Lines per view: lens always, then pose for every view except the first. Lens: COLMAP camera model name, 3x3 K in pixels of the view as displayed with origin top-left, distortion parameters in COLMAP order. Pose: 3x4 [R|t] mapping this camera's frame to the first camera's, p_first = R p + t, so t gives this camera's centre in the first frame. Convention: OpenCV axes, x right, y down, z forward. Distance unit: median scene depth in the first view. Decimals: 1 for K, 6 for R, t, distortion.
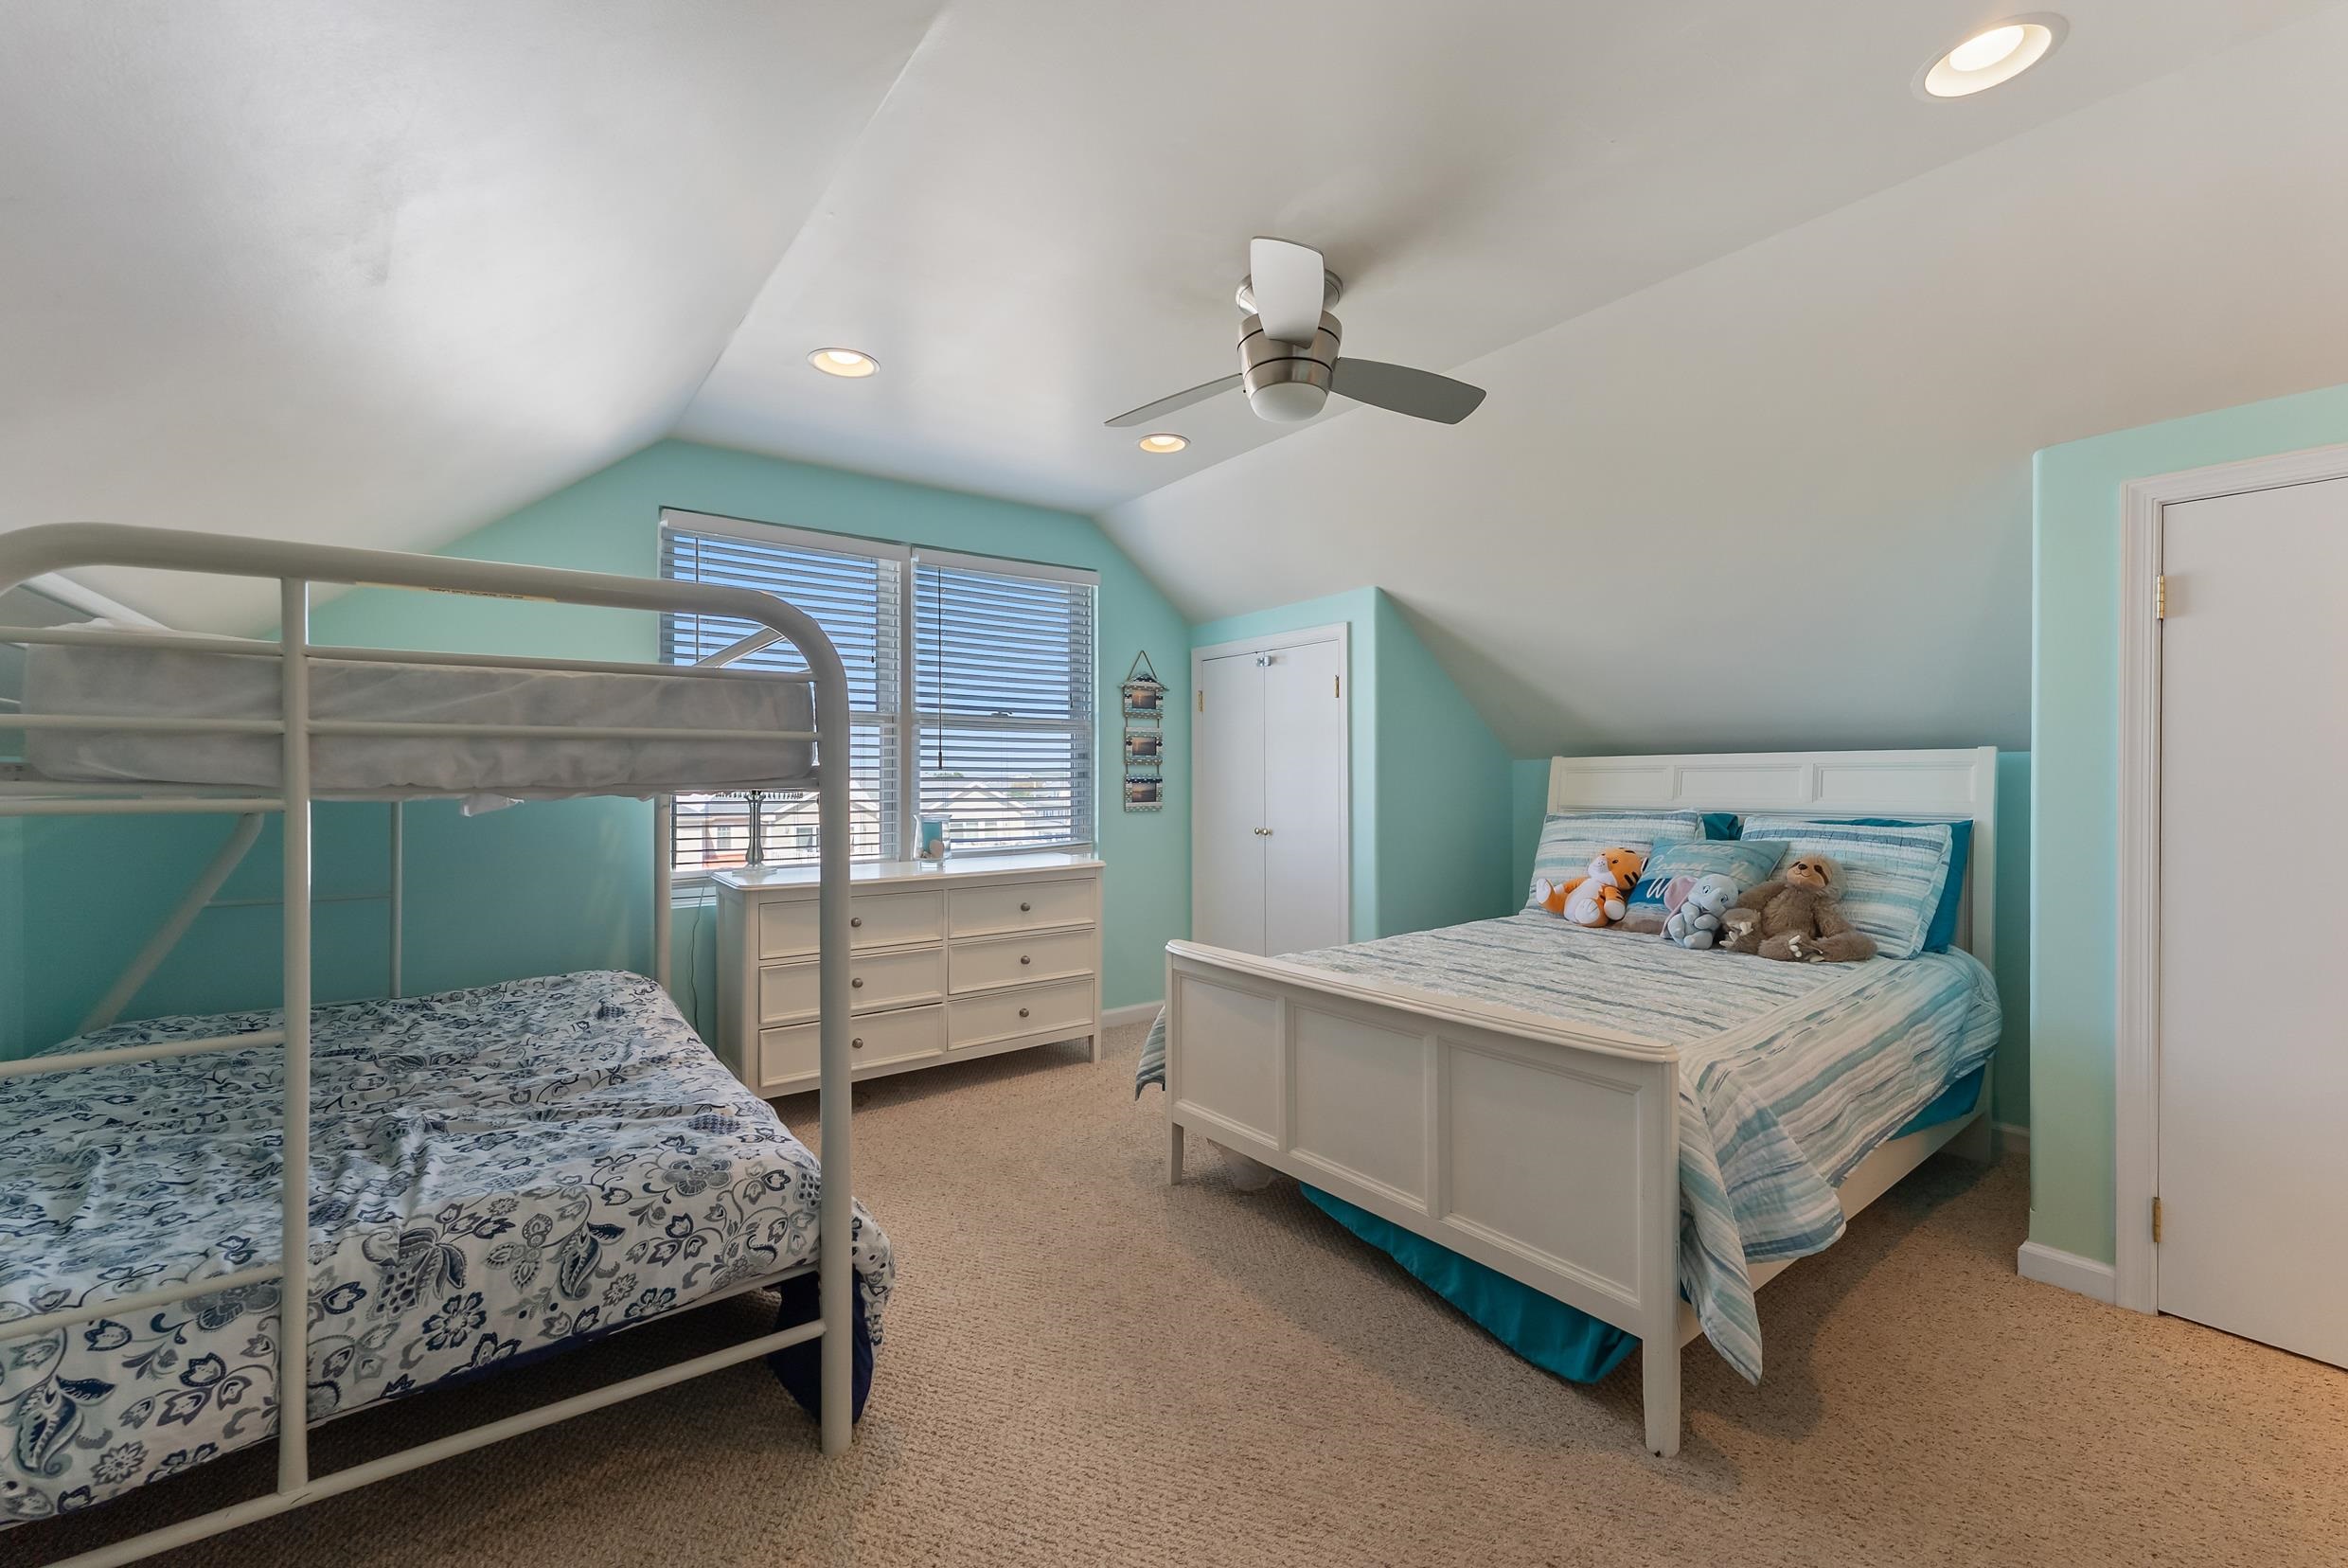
lens RADIAL K [[949.7, 0, 1174.0], [0, 949.7, 784.0], [0, 0, 1]] dist [-0.001493, -0.000209]
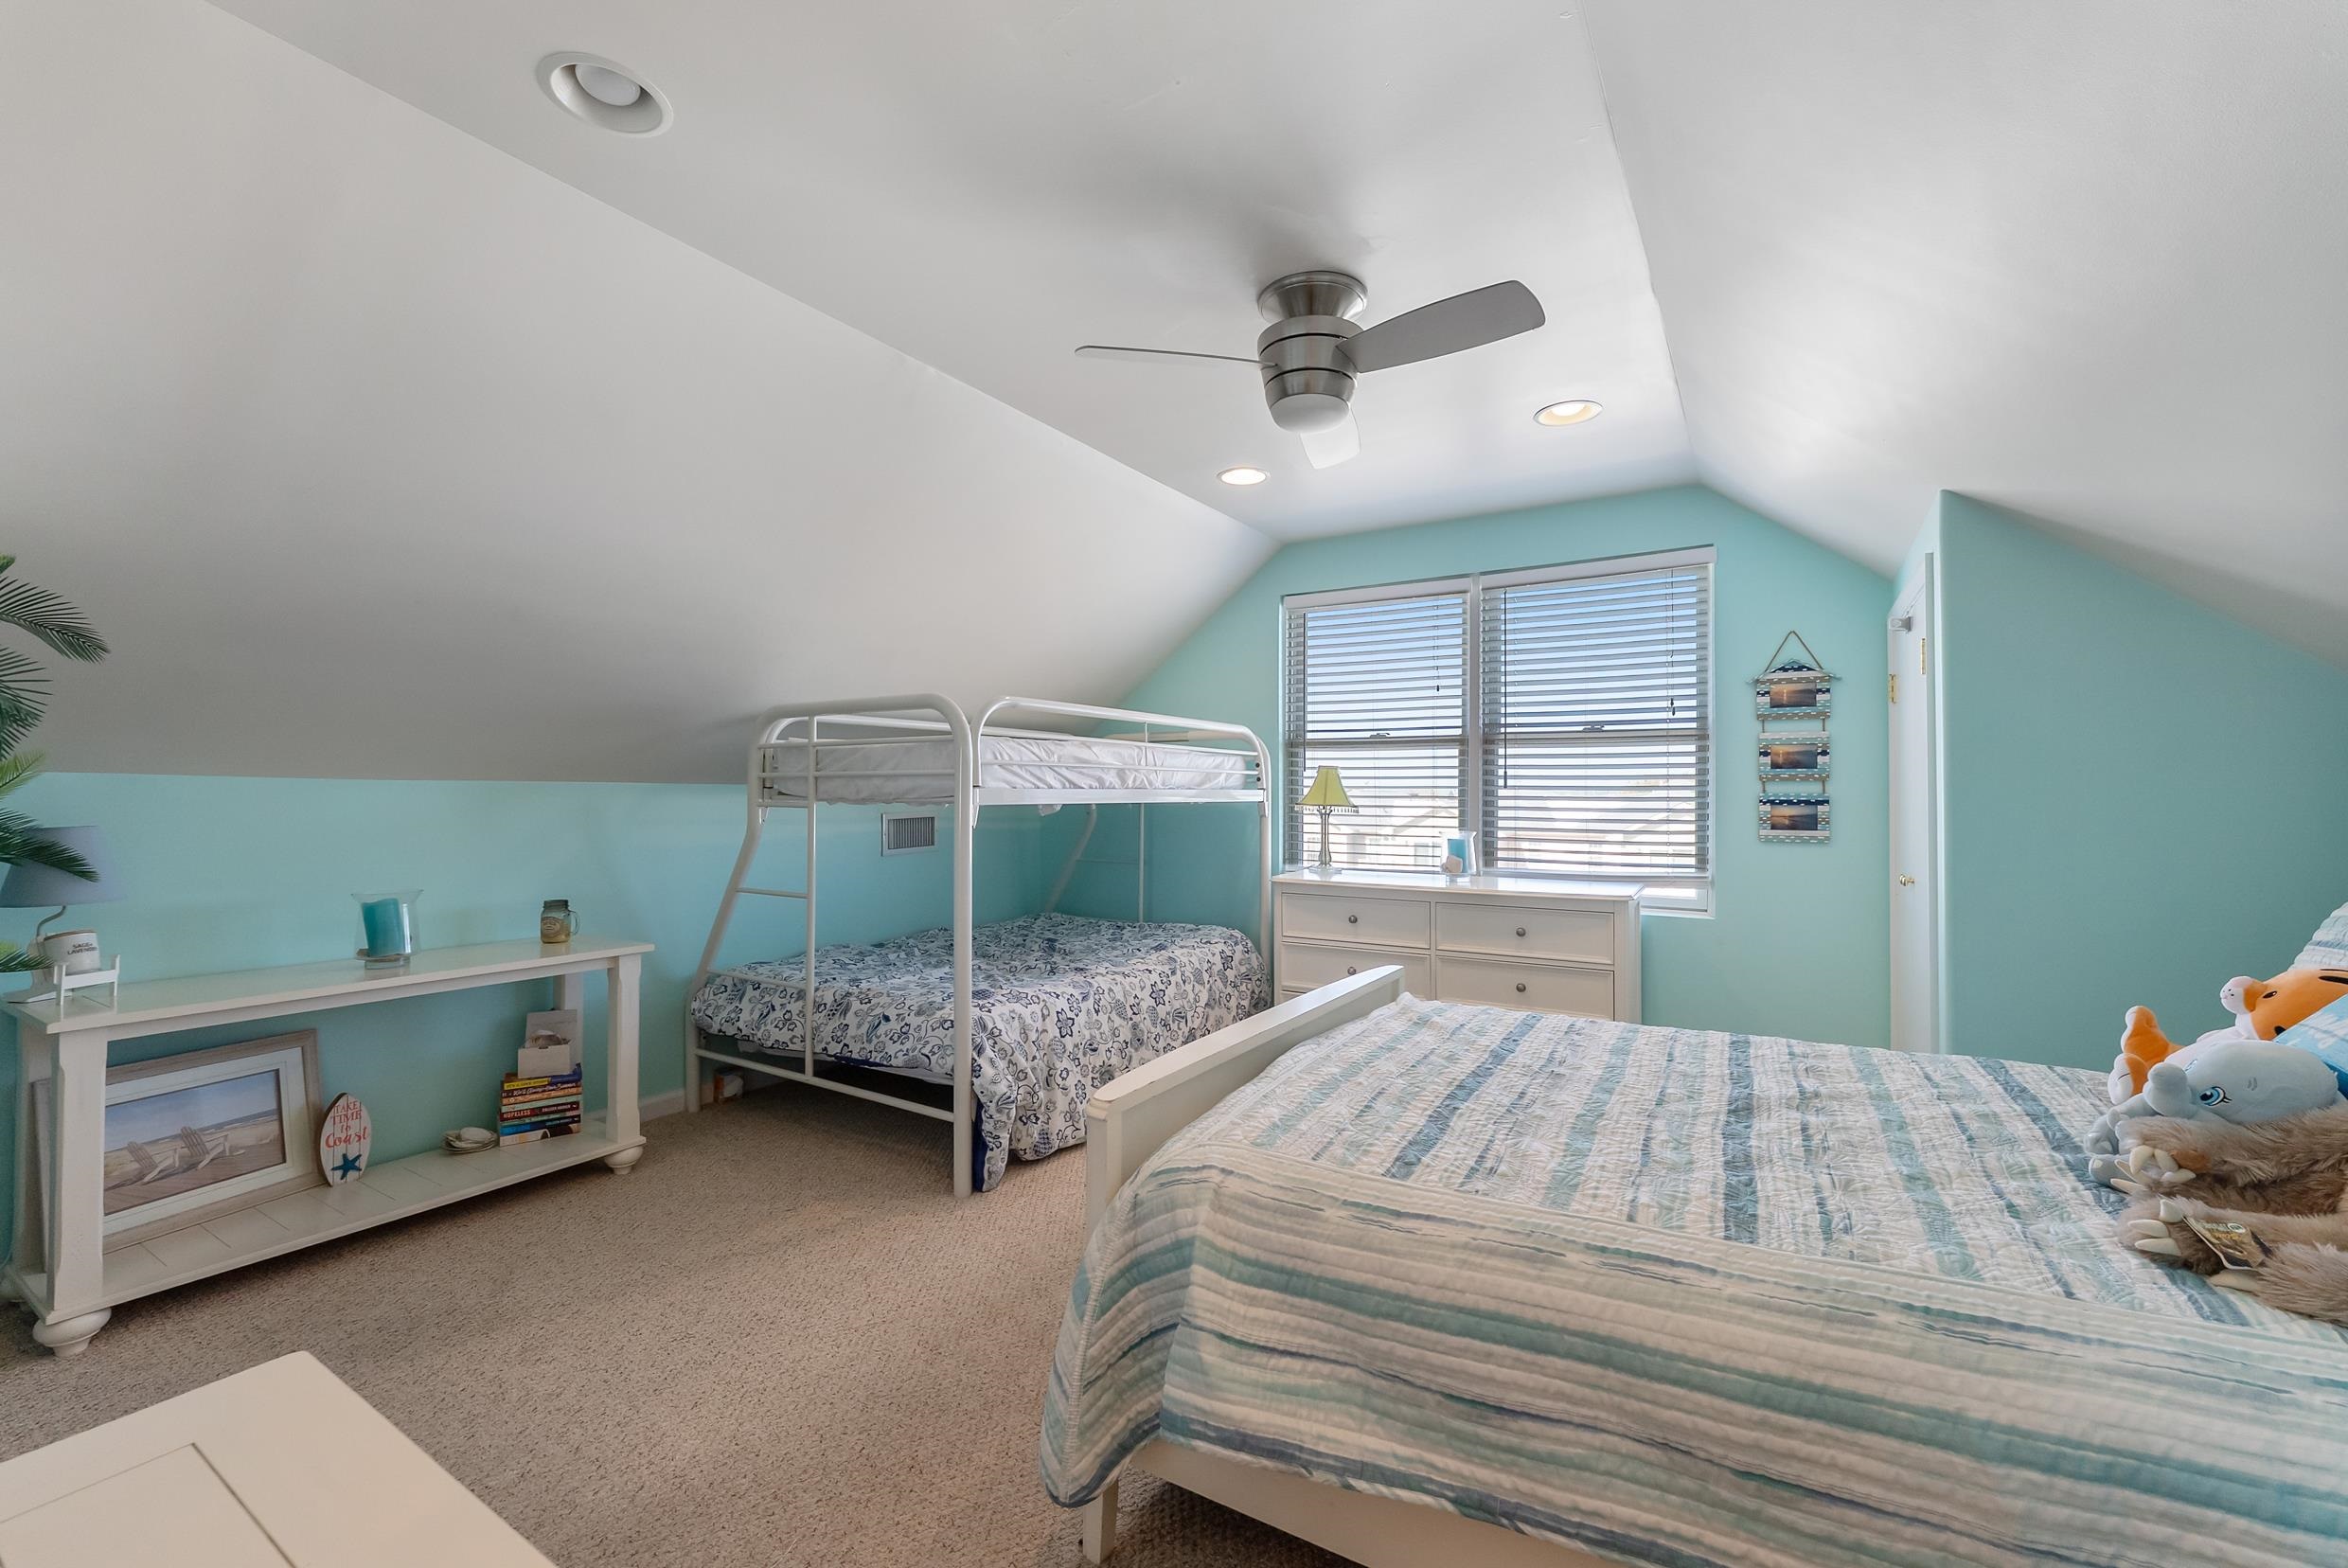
lens RADIAL K [[949.7, 0, 1174.0], [0, 949.7, 784.0], [0, 0, 1]] dist [-0.001493, -0.000209]
pose [[0.376437, -0.006670, -0.926418, 0.489869], [-0.011115, 0.999870, -0.011715, -0.003554], [0.926375, 0.014707, 0.376314, 0.259352]]
